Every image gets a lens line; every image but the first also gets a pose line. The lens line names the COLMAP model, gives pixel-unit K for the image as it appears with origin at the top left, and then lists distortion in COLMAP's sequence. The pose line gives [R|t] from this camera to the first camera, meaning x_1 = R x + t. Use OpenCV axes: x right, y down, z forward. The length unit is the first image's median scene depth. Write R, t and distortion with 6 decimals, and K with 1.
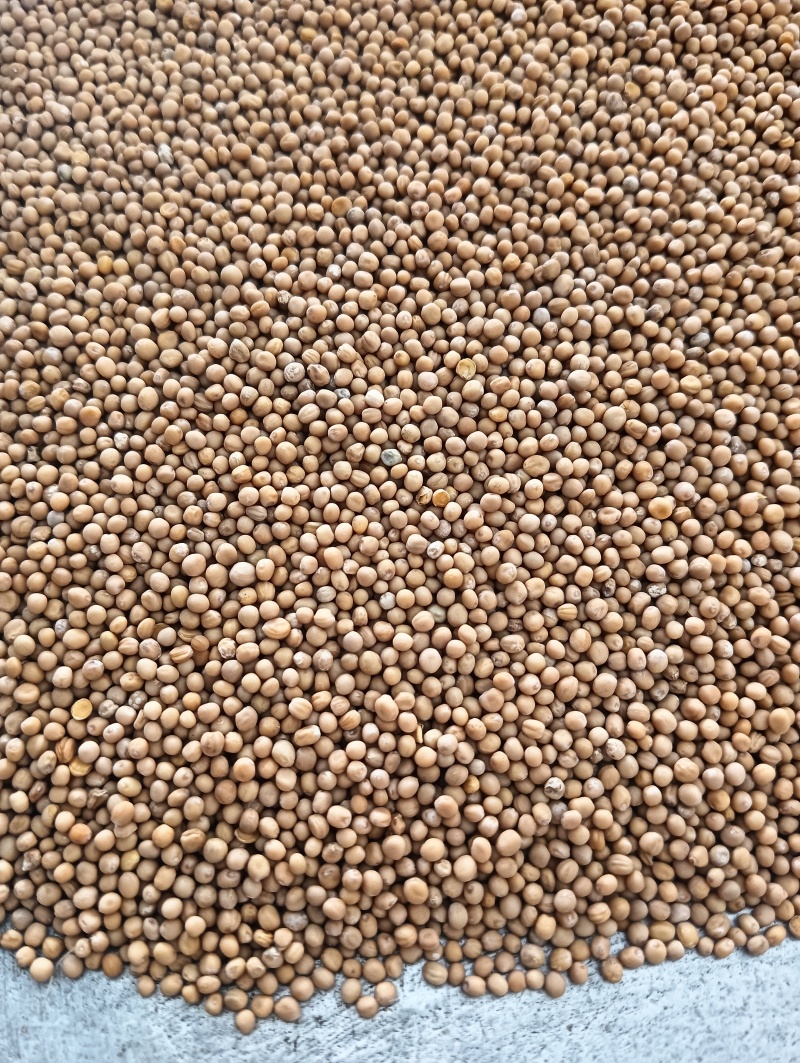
lens RADIAL K [[863.7, 0, 390.6], [0, 863.7, 541.9], [0, 0, 1]] dist [0.070743, -0.246037]
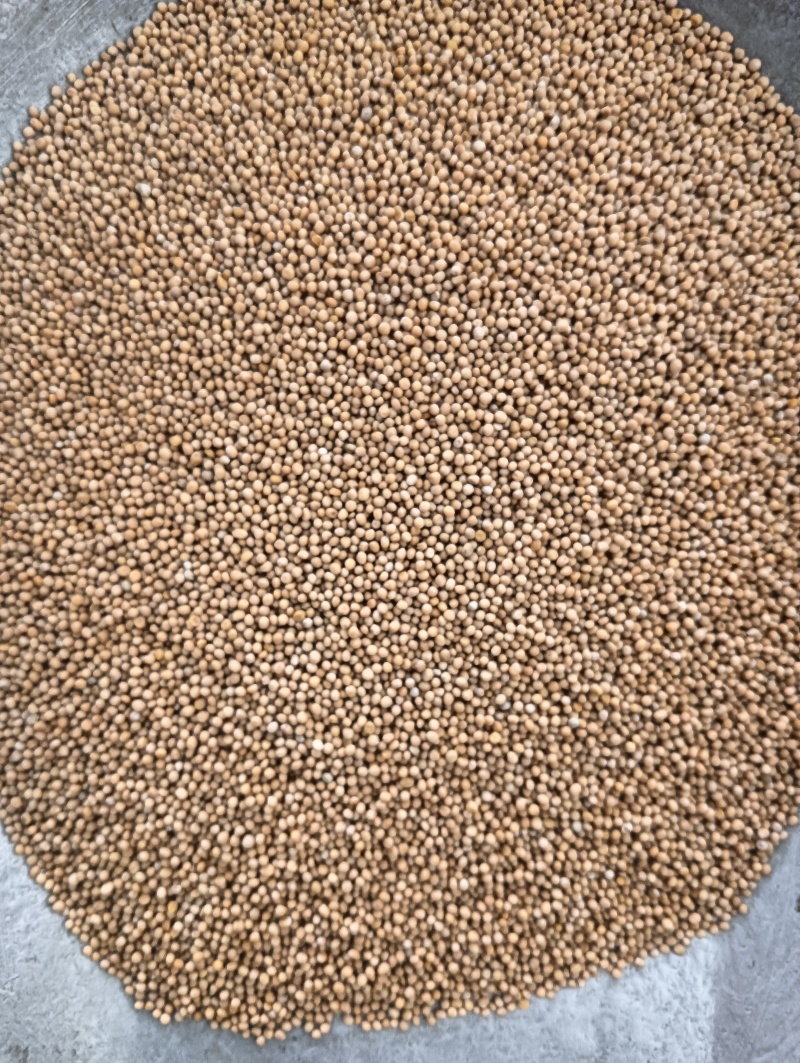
lens RADIAL K [[863.7, 0, 393.9], [0, 863.7, 530.0], [0, 0, 1]] dist [0.070743, -0.246037]
pose [[0.999947, 0.008428, -0.005877, 0.151023], [-0.006160, 0.949540, 0.313585, -1.195352], [0.008223, -0.313532, 0.949542, -0.583135]]
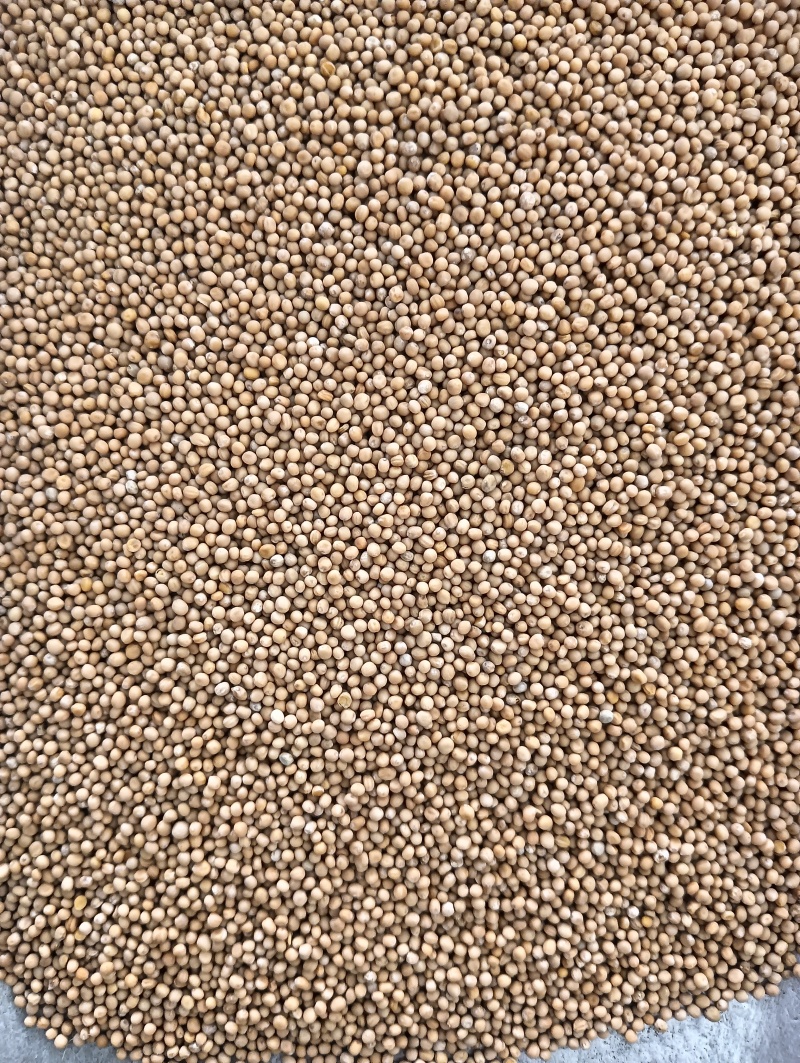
lens RADIAL K [[863.7, 0, 396.9], [0, 863.7, 532.4], [0, 0, 1]] dist [0.070743, -0.246037]
pose [[0.995541, 0.091739, -0.021977, 0.185016], [-0.079809, 0.943278, 0.322268, -0.952181], [0.050295, -0.319077, 0.946393, -0.235717]]
